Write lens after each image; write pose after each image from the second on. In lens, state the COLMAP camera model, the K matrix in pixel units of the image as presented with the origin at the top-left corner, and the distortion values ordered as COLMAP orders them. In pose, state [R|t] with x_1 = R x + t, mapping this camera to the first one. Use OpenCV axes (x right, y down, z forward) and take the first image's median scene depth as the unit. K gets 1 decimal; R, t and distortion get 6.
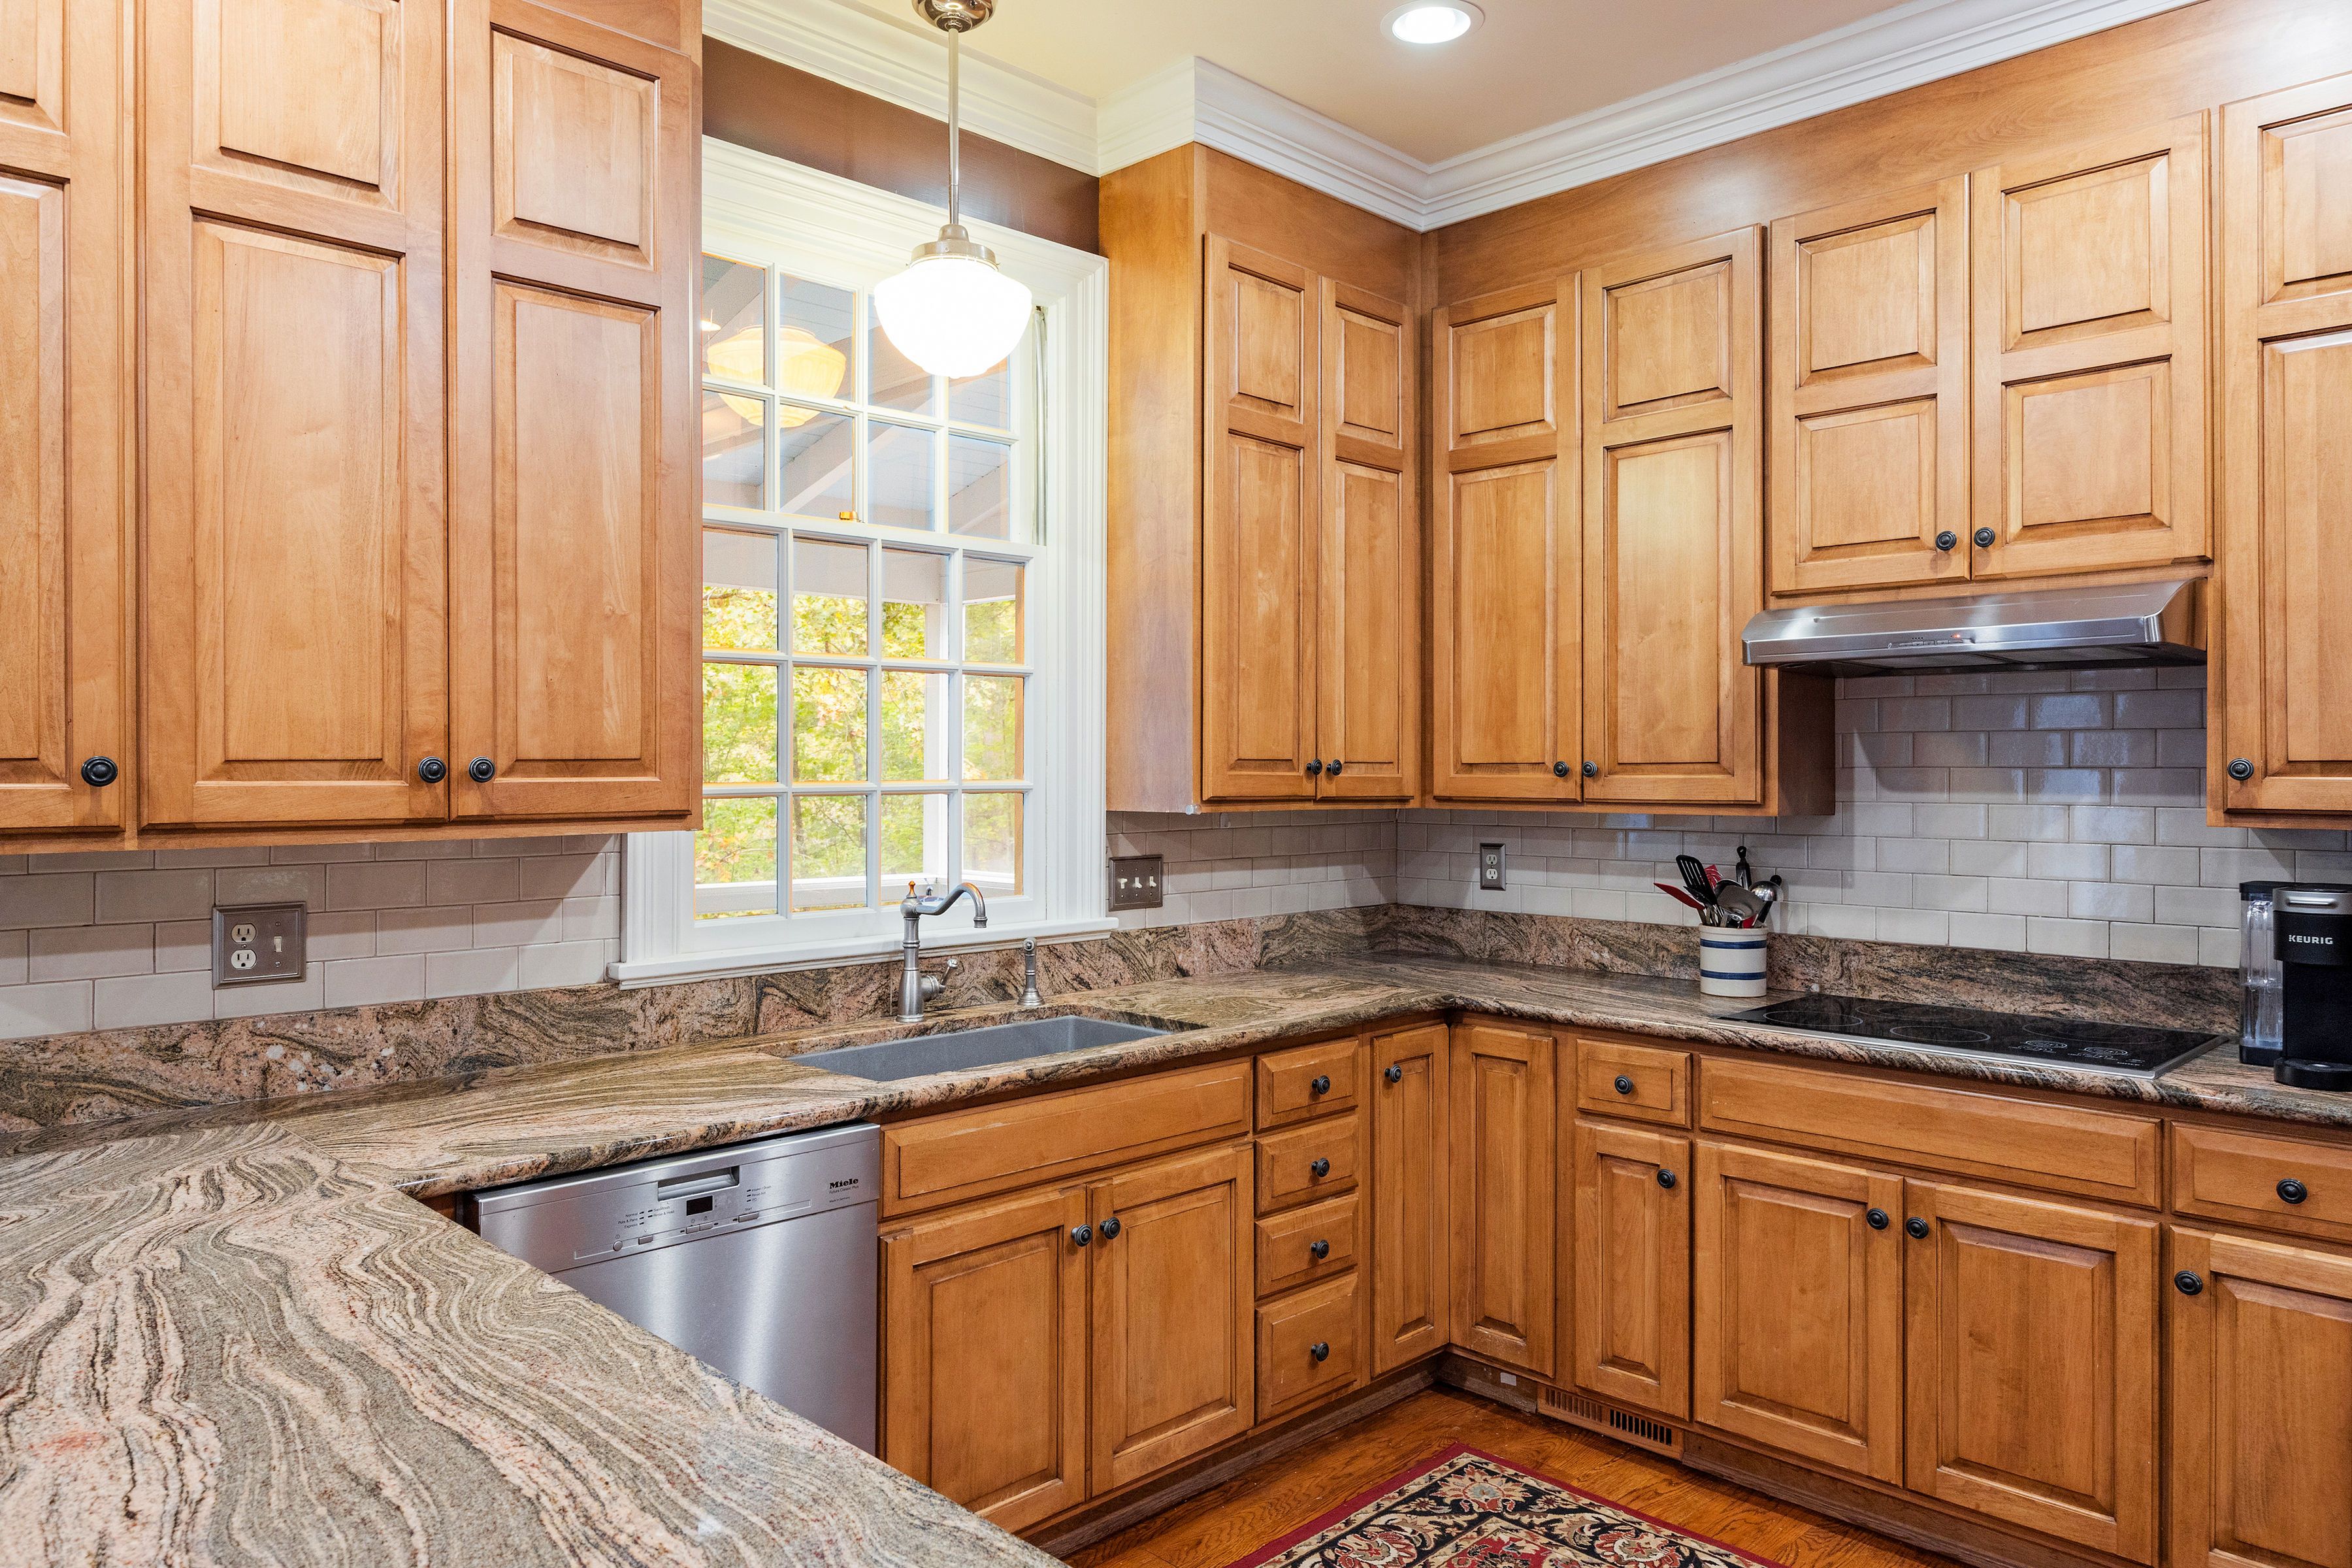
lens RADIAL K [[1519.7, 0, 1180.5], [0, 1519.7, 766.7], [0, 0, 1]] dist [0.002901, -0.000690]
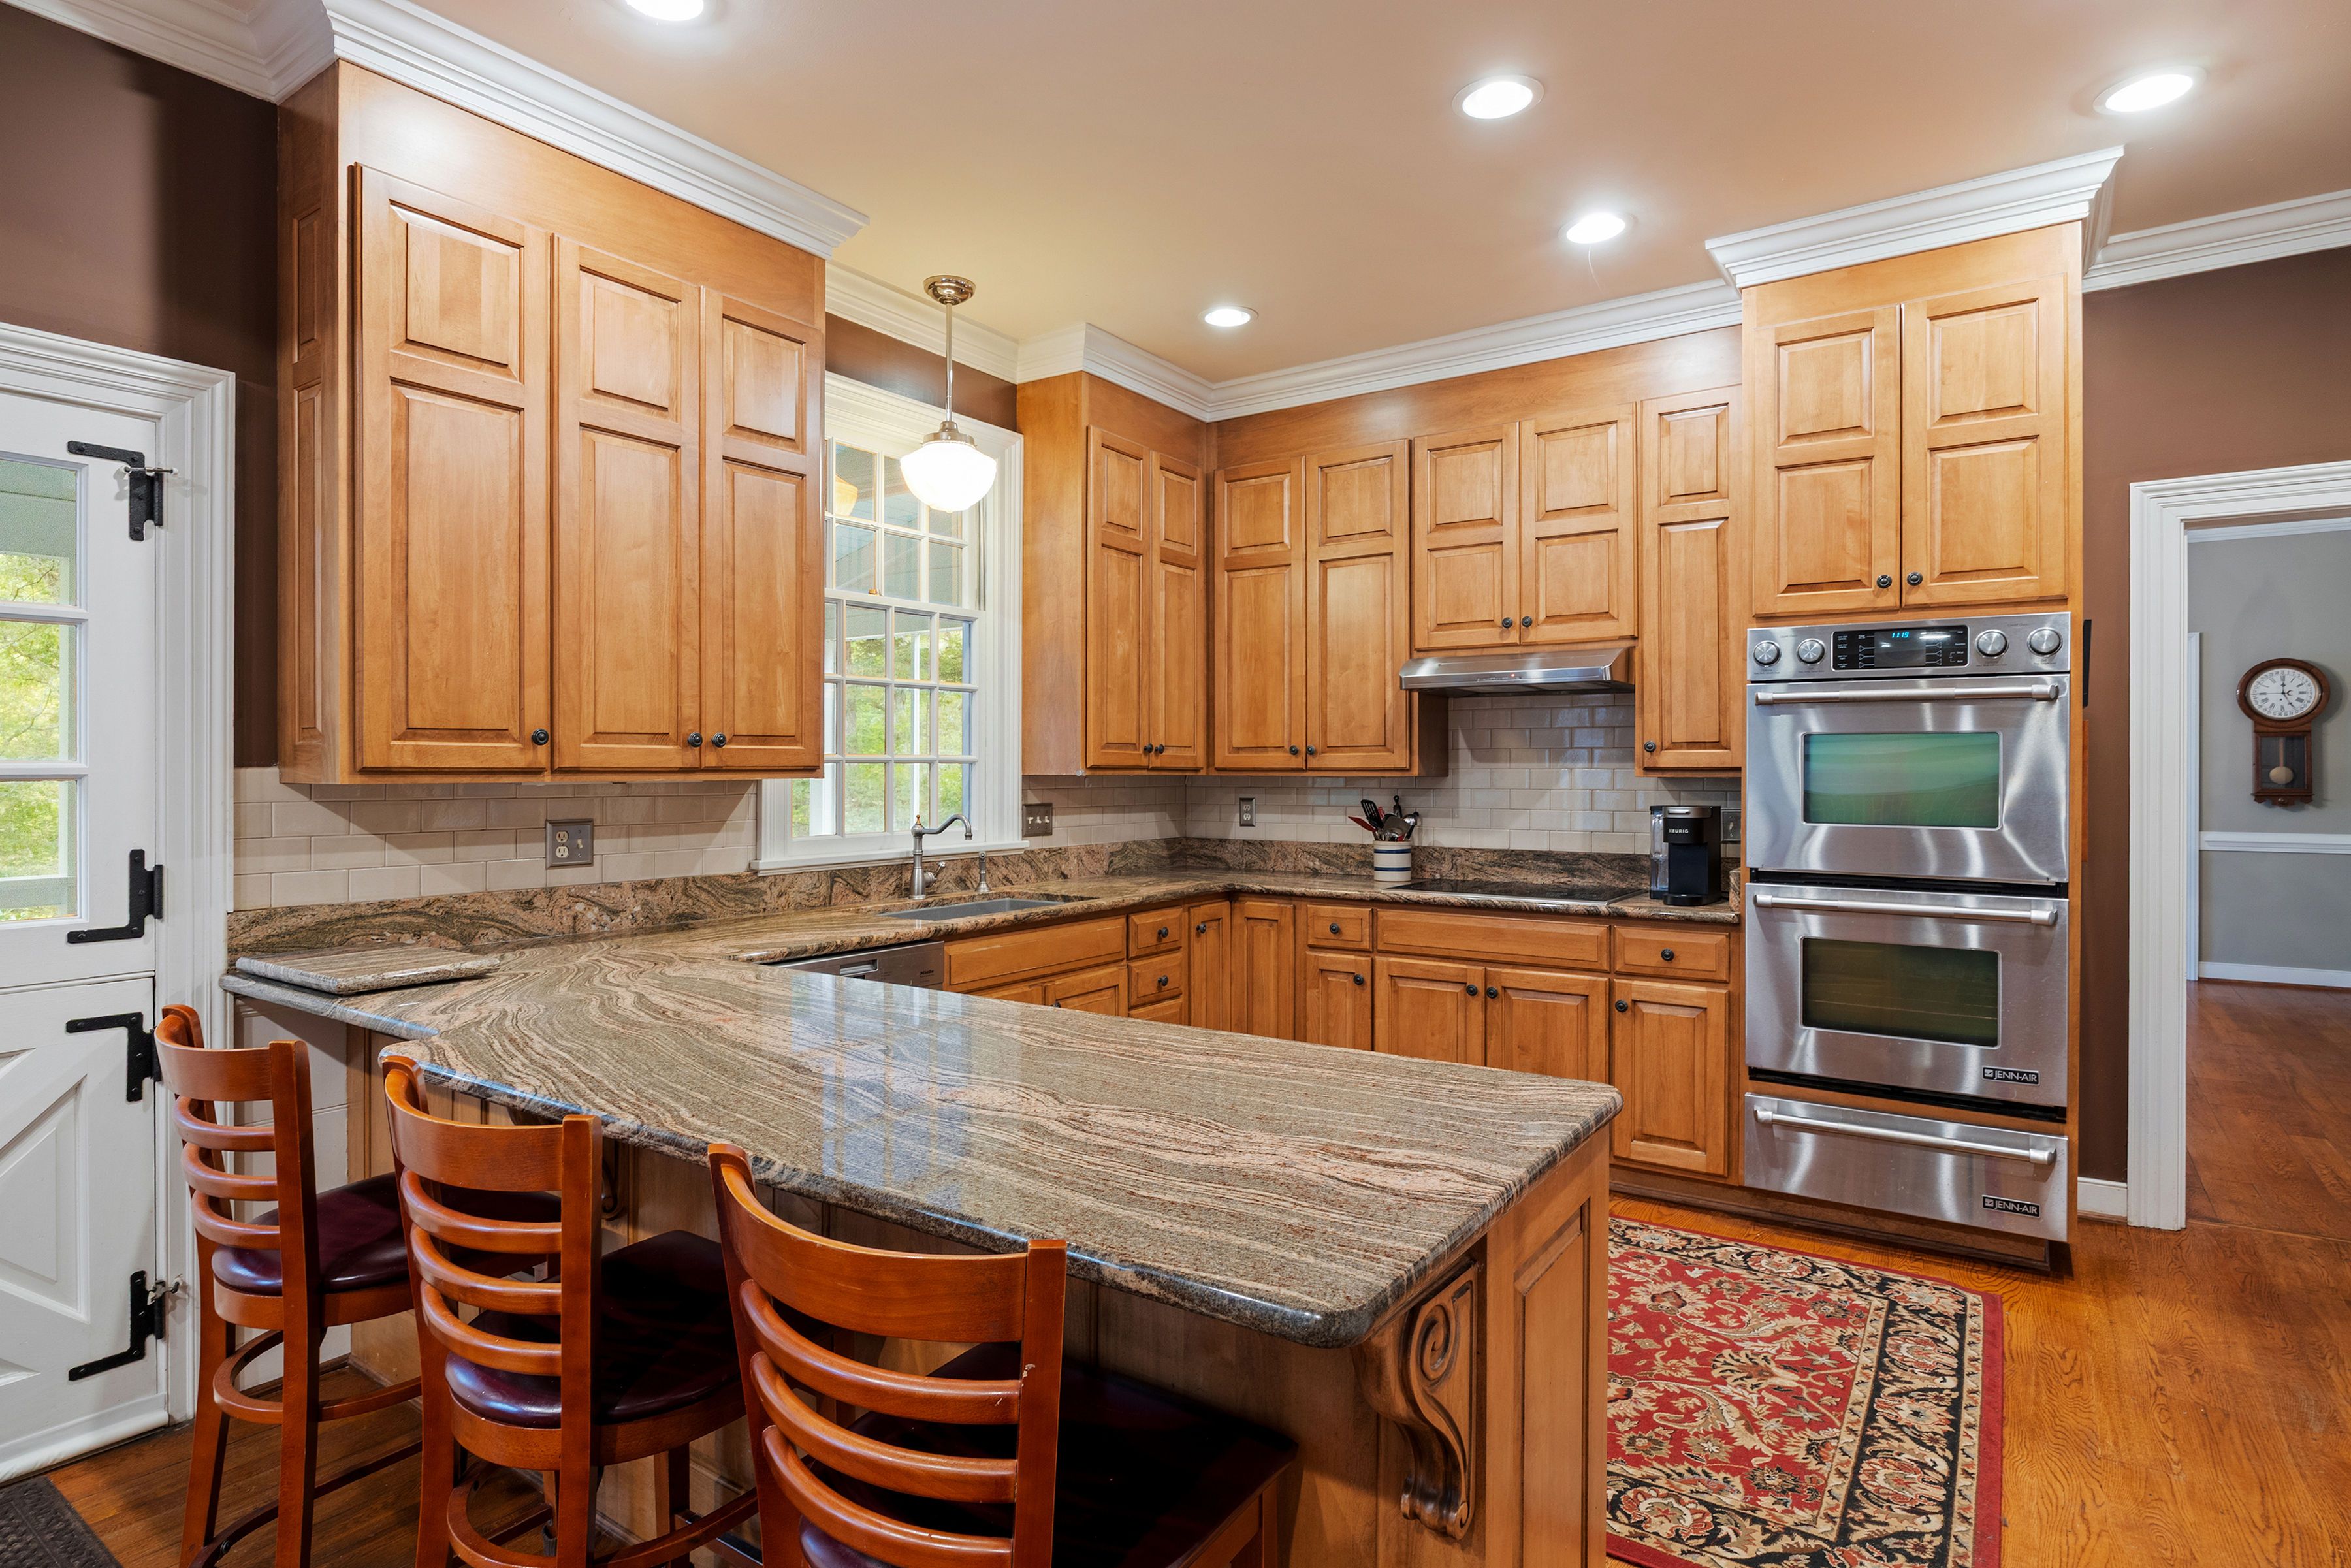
lens RADIAL K [[1201.4, 0, 1121.4], [0, 1201.4, 759.9], [0, 0, 1]] dist [-0.006944, 0.000089]
pose [[0.988993, 0.003171, 0.147925, -0.162152], [-0.002235, 0.999976, -0.006491, 0.025563], [-0.147943, 0.006089, 0.988977, -0.344226]]
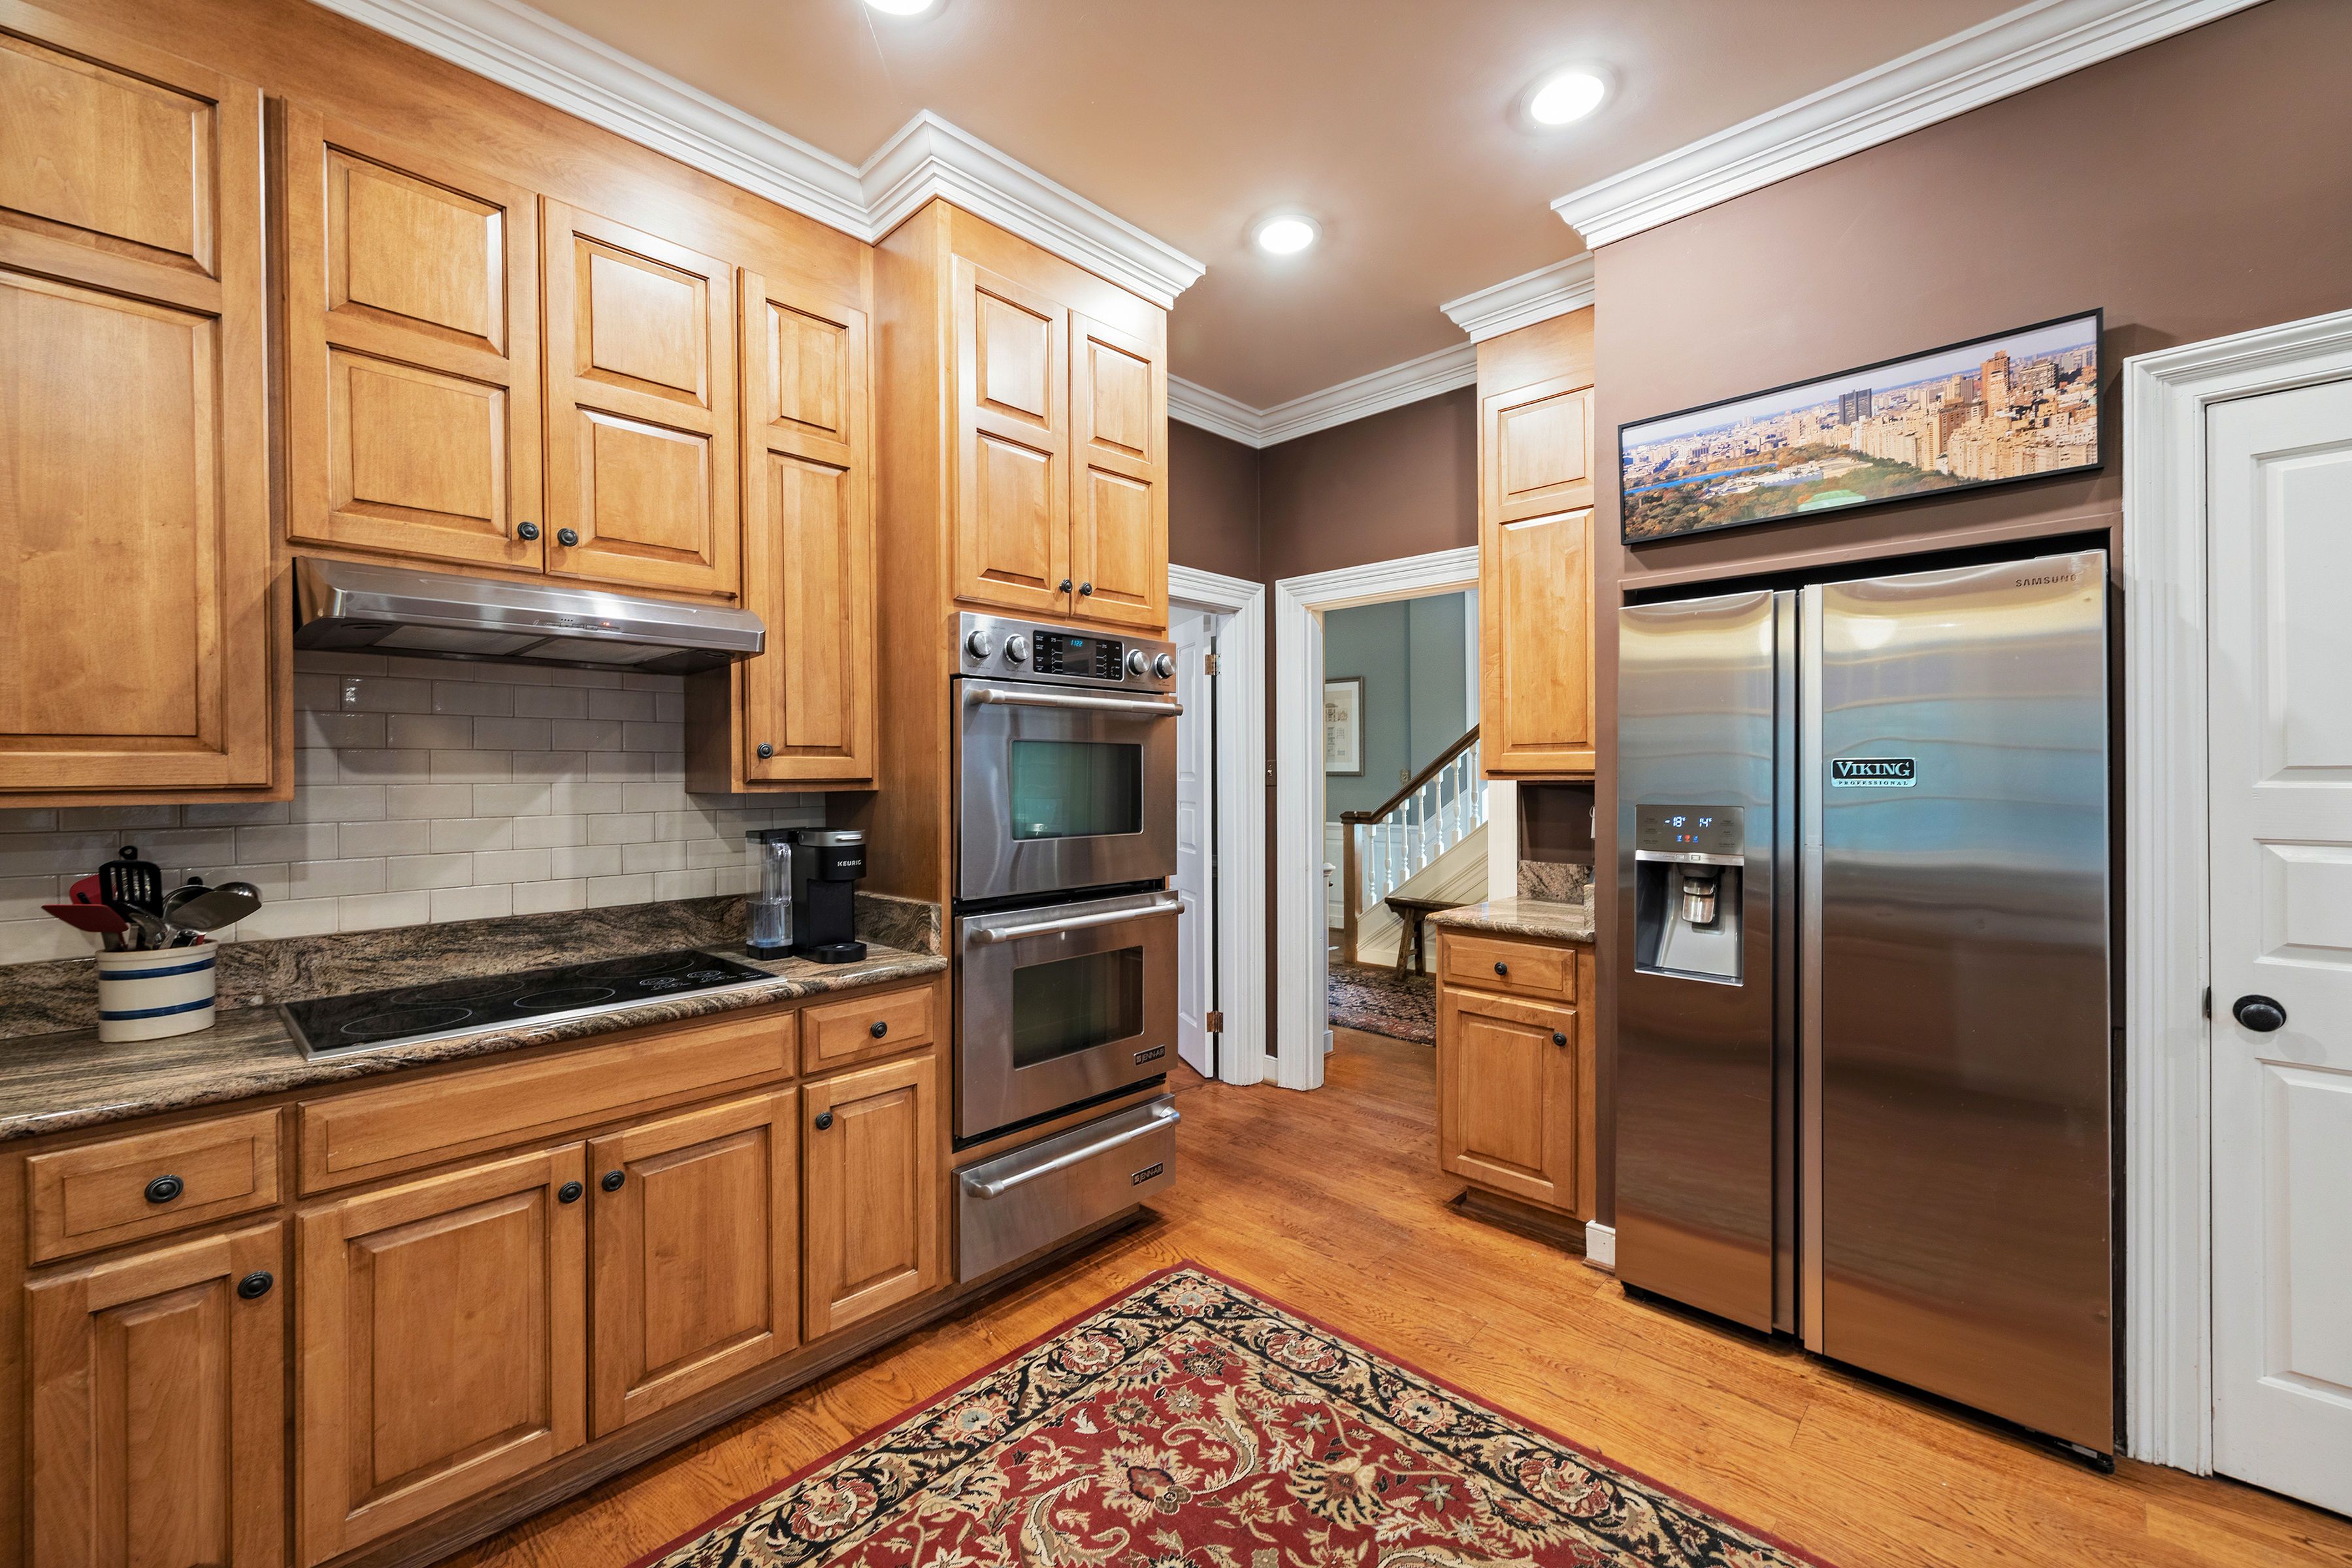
lens RADIAL K [[974.5, 0, 1138.6], [0, 974.5, 770.7], [0, 0, 1]] dist [0.003944, 0.000137]
pose [[-0.027631, 0.002011, 0.999616, -0.178351], [0.004867, 0.999986, -0.001877, 0.019963], [-0.999606, 0.004813, -0.027640, 0.580684]]
